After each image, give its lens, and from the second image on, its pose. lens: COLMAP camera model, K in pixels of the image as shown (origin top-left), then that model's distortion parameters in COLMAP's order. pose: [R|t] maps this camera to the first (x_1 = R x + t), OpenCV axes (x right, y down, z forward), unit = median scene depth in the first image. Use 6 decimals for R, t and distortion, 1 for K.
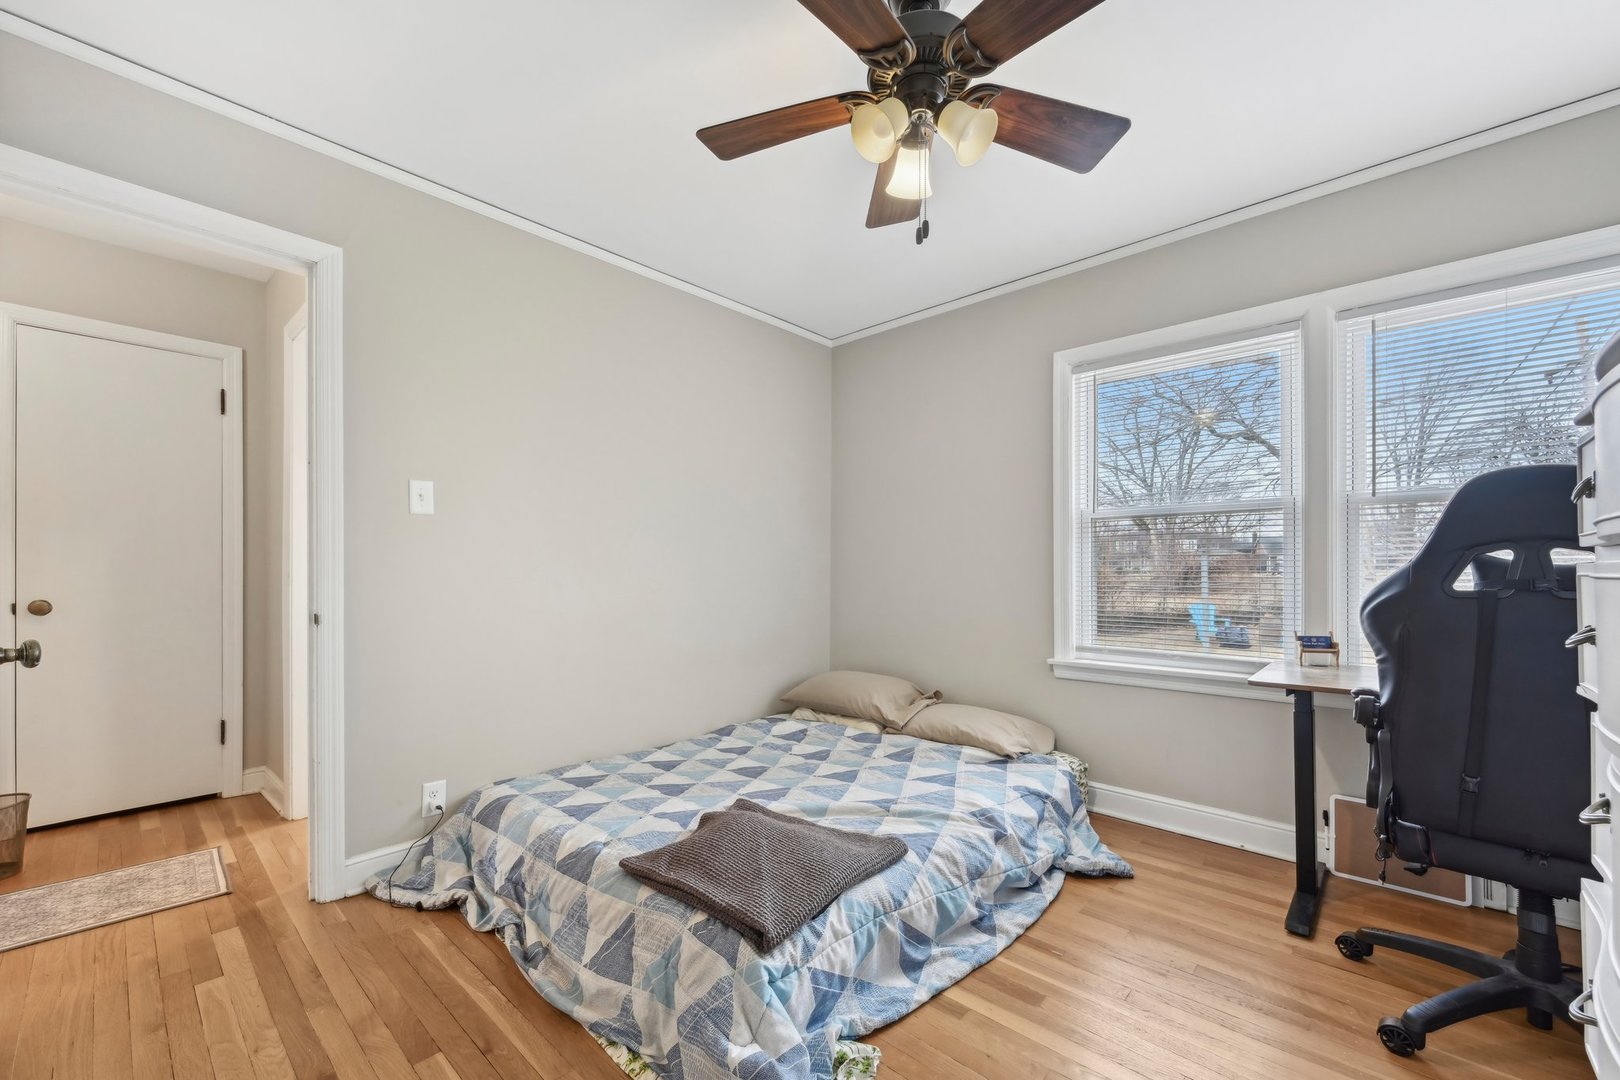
lens RADIAL K [[643.9, 0, 820.6], [0, 643.9, 569.6], [0, 0, 1]] dist [-0.003913, 0.001556]
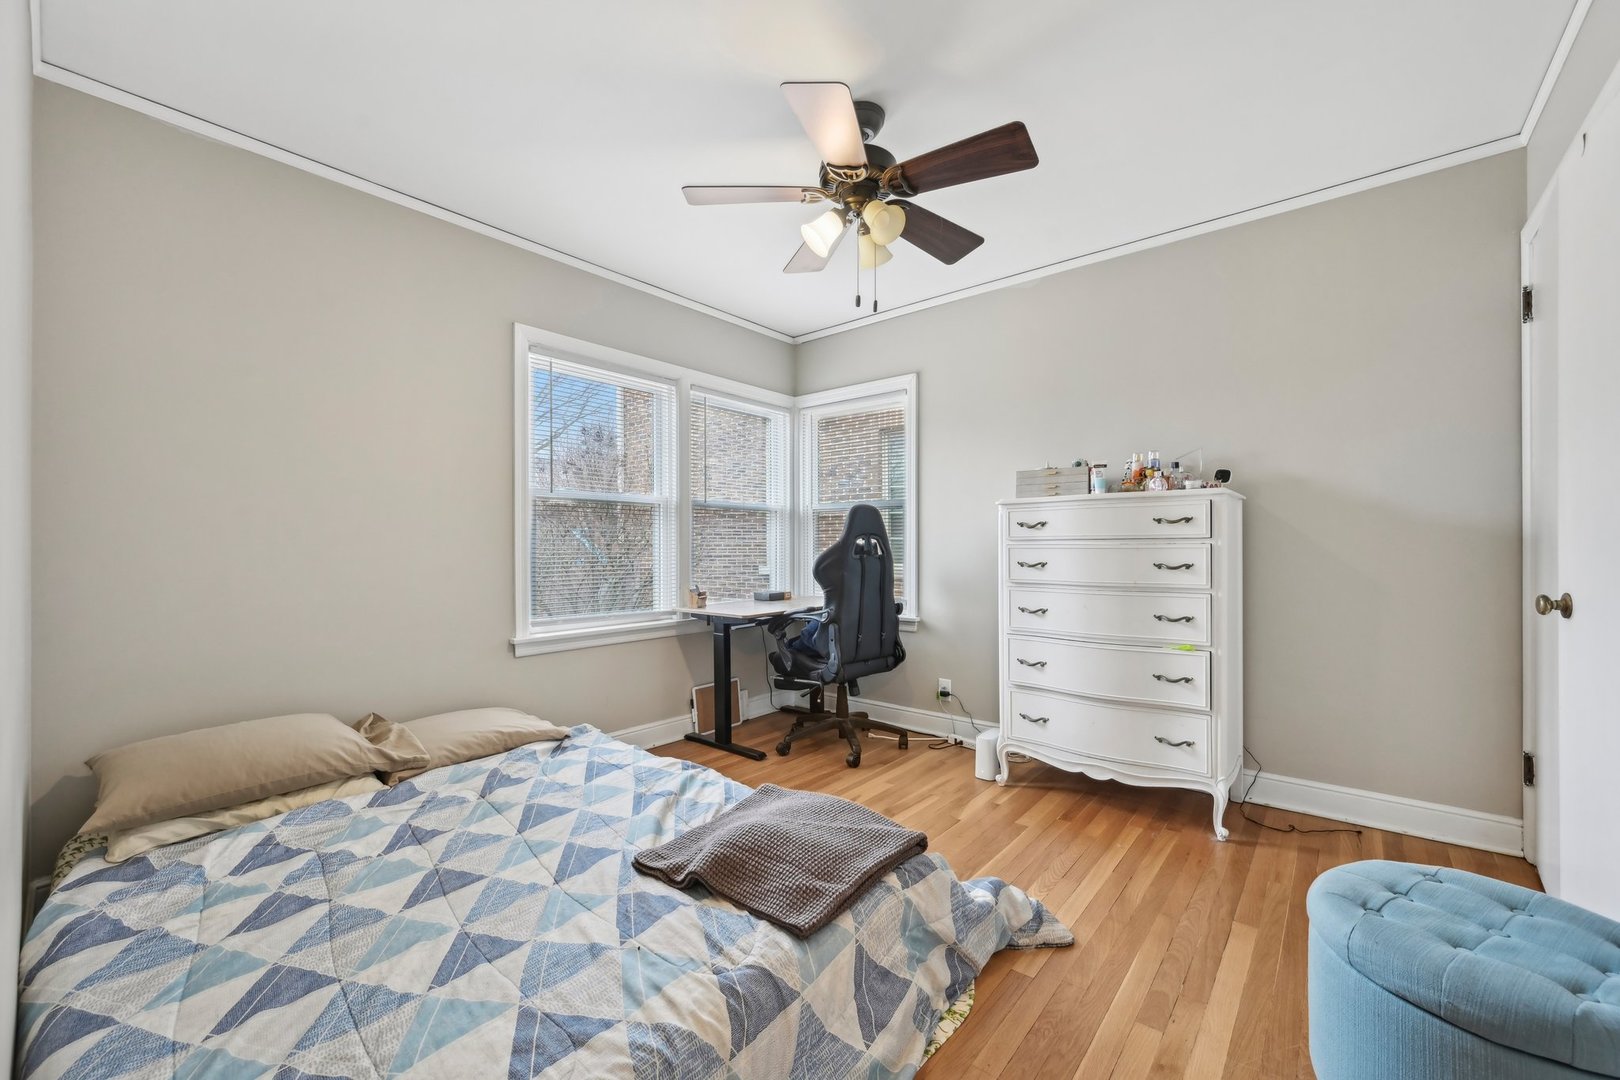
lens RADIAL K [[643.9, 0, 811.3], [0, 643.9, 544.4], [0, 0, 1]] dist [-0.003913, 0.001556]
pose [[-0.036794, 0.005012, 0.999310, -0.719145], [-0.000881, 0.999987, -0.005048, 0.002260], [-0.999322, -0.001066, -0.036789, 0.684736]]
